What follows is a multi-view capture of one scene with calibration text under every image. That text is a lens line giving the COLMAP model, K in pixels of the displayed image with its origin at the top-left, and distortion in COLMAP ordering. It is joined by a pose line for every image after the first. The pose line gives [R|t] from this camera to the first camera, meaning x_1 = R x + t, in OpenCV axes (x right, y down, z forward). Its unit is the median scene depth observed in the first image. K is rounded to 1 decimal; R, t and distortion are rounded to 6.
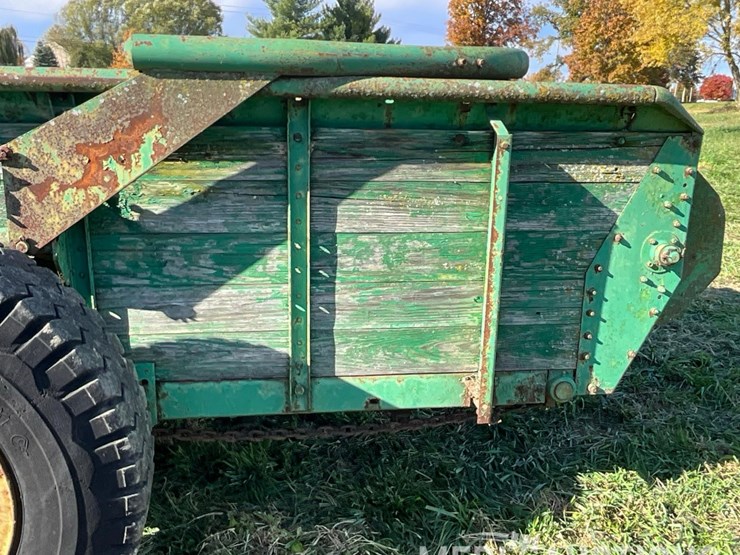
lens RADIAL K [[707.3, 0, 368.3], [0, 707.3, 277.6], [0, 0, 1]] dist [0.025438, -0.072558]
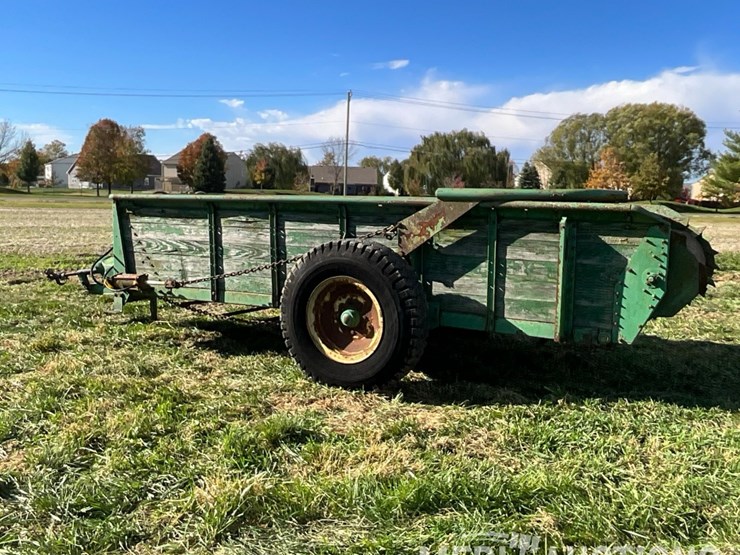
lens RADIAL K [[707.3, 0, 368.3], [0, 707.3, 277.6], [0, 0, 1]] dist [0.025438, -0.072558]
pose [[0.801729, 0.064063, -0.594244, 1.084607], [-0.155045, 0.982496, -0.103261, 0.347516], [0.577227, 0.174922, 0.797629, -1.338083]]
